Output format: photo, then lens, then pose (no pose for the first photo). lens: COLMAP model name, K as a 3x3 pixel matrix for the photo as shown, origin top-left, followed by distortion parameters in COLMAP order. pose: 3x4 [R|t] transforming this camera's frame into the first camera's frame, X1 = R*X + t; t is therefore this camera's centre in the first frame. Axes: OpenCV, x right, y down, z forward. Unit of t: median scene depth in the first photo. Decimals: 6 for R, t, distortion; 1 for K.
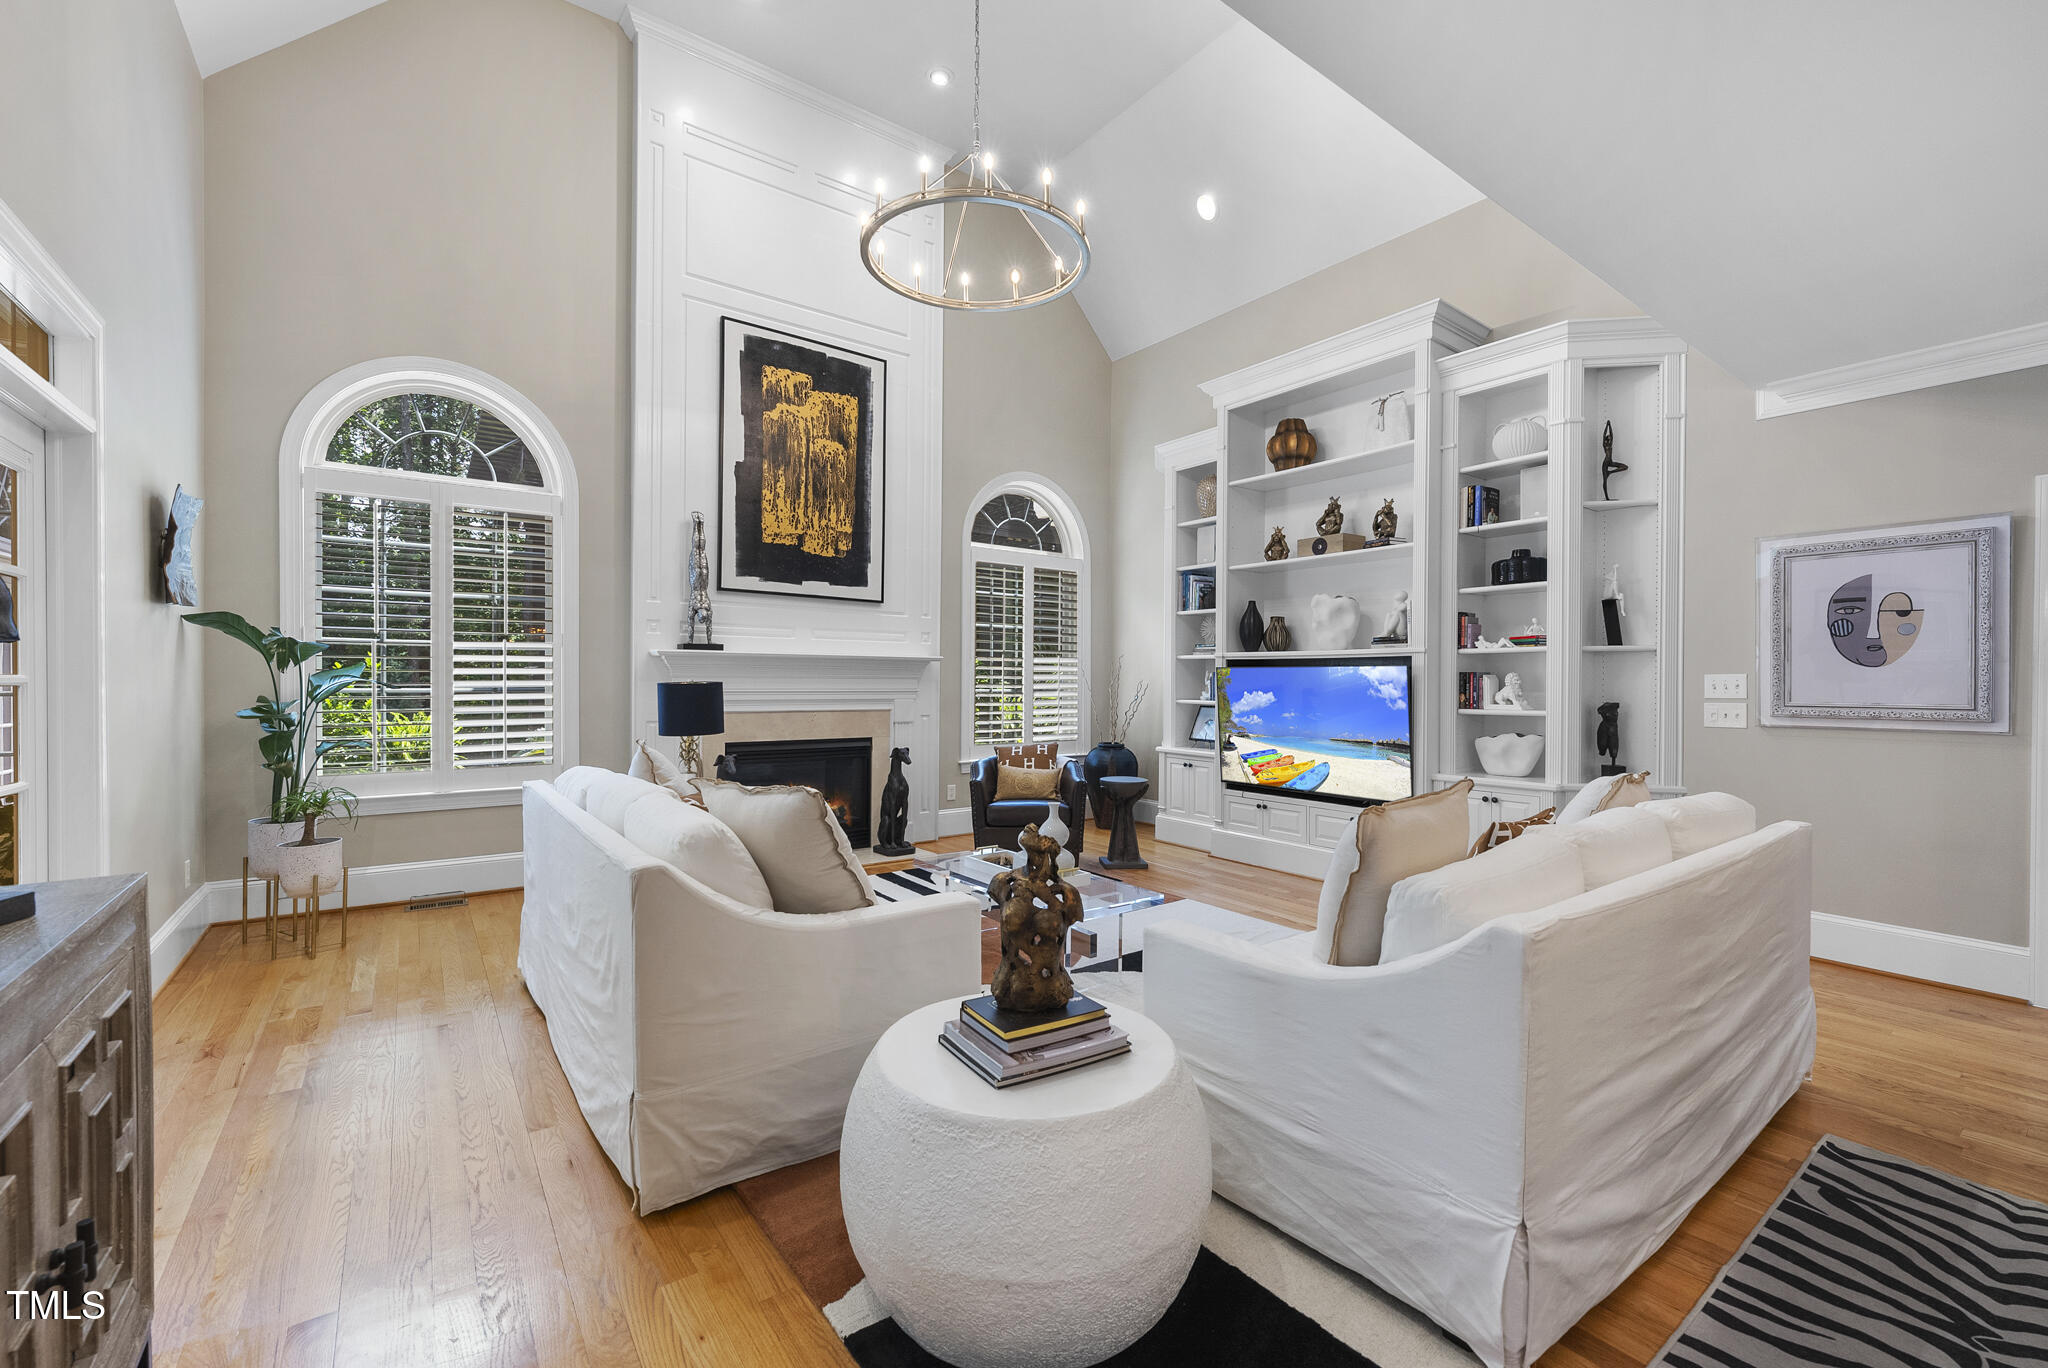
lens RADIAL K [[839.4, 0, 1027.7], [0, 839.4, 692.9], [0, 0, 1]] dist [-0.000120, -0.000147]
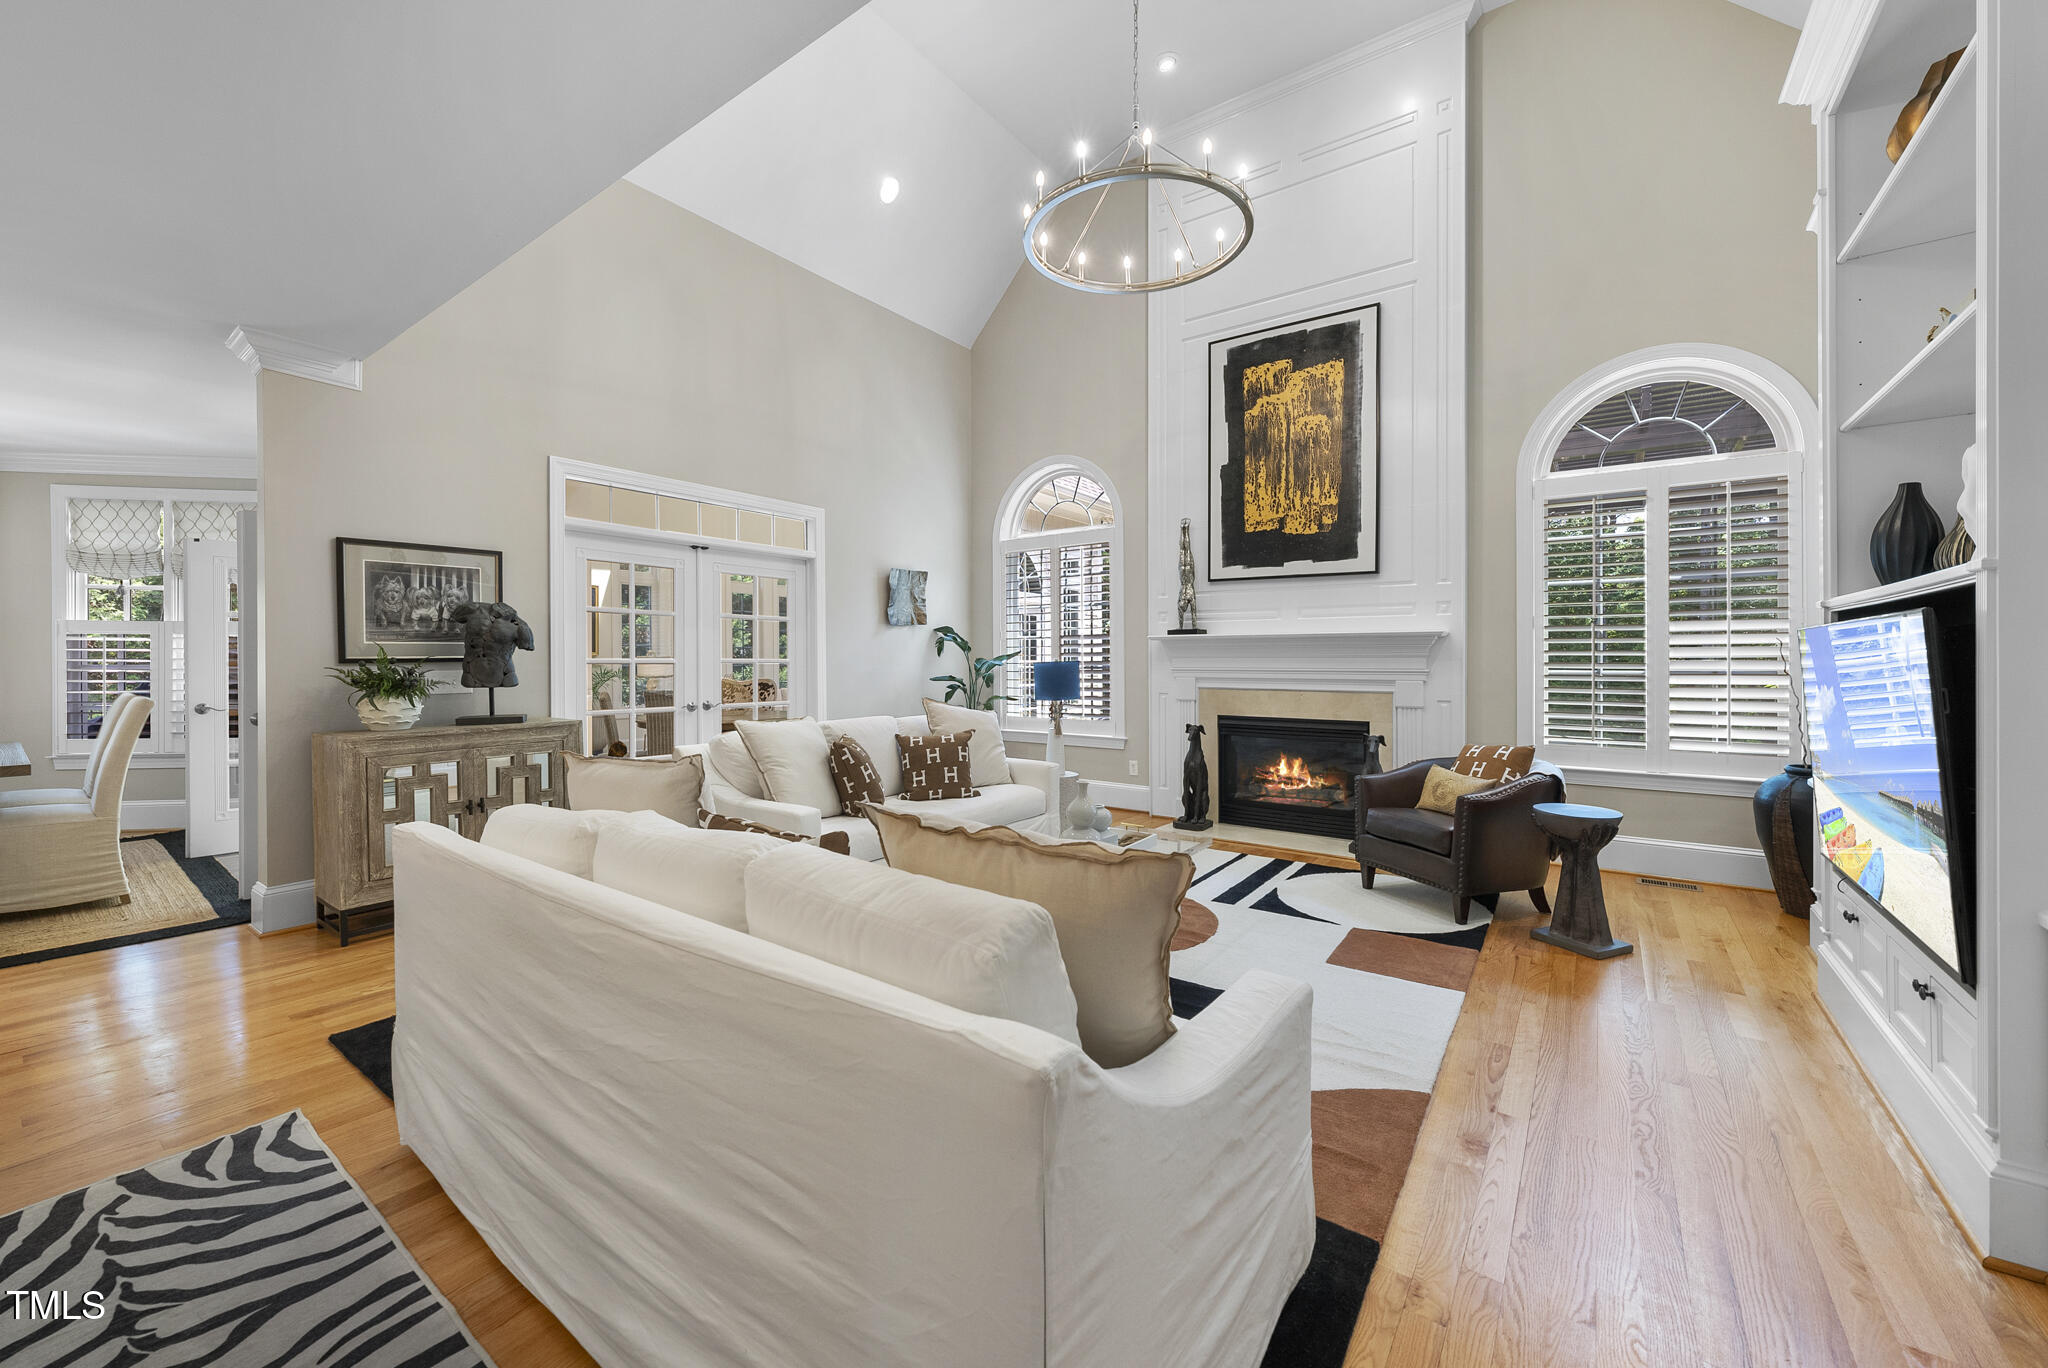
lens RADIAL K [[790.2, 0, 1015.5], [0, 790.2, 669.5], [0, 0, 1]] dist [-0.001658, 0.000966]
pose [[0.293385, 0.005758, -0.955977, 0.559424], [-0.011592, 0.999930, 0.002466, -0.001747], [0.955924, 0.010359, 0.293431, 0.408460]]
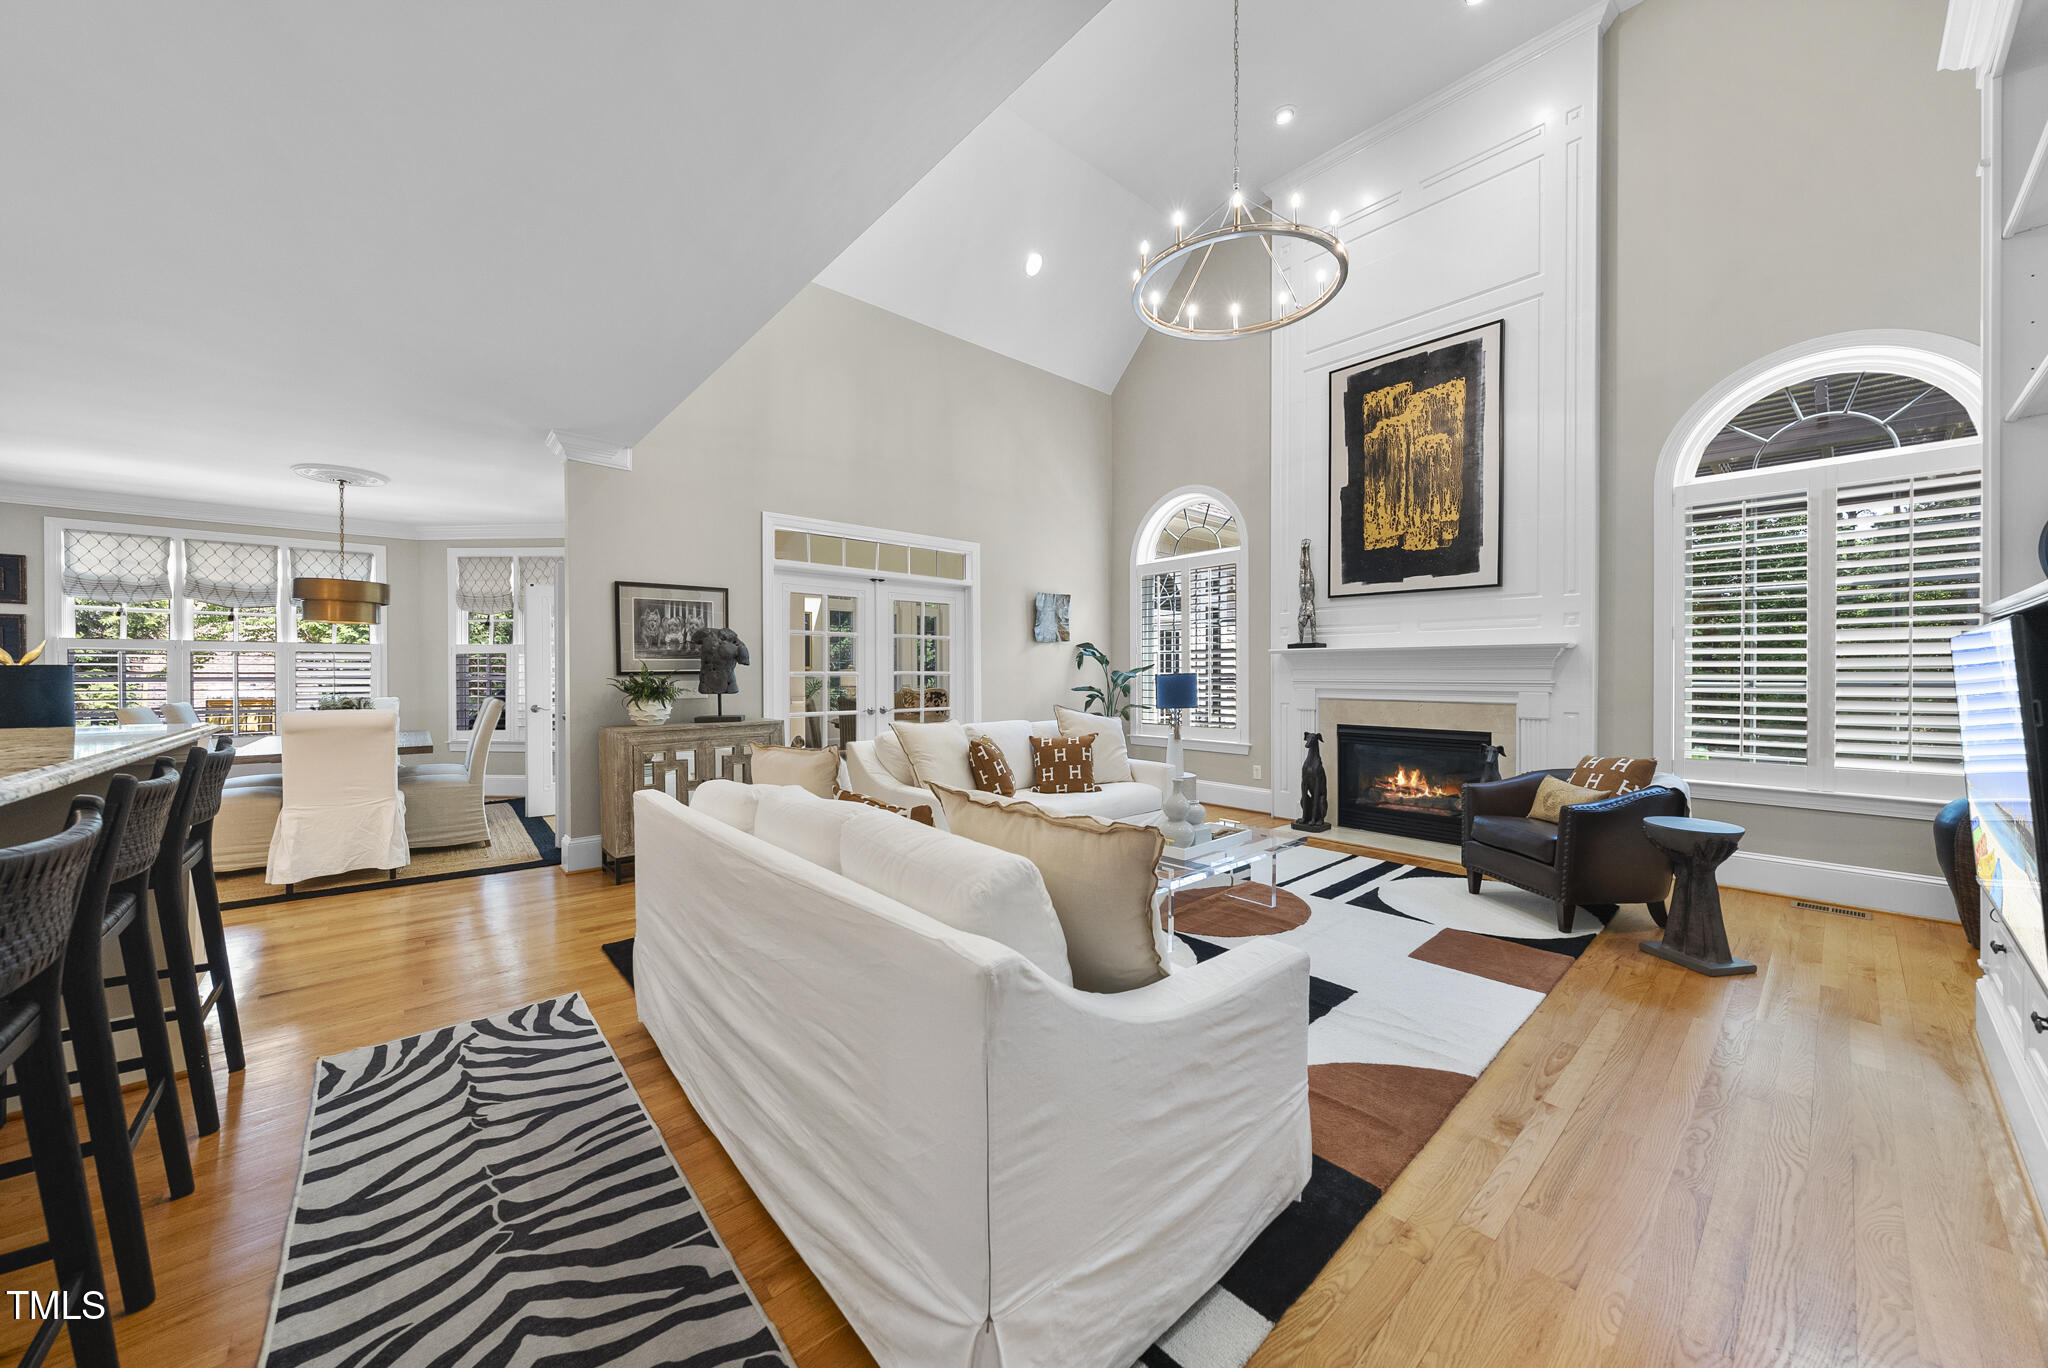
lens RADIAL K [[719.0, 0, 1022.7], [0, 719.0, 684.4], [0, 0, 1]] dist [-0.001187, 0.000589]
pose [[0.082051, 0.010170, -0.996576, 0.603324], [-0.012352, 0.999882, 0.009187, -0.001395], [0.996552, 0.011556, 0.082167, 0.448984]]
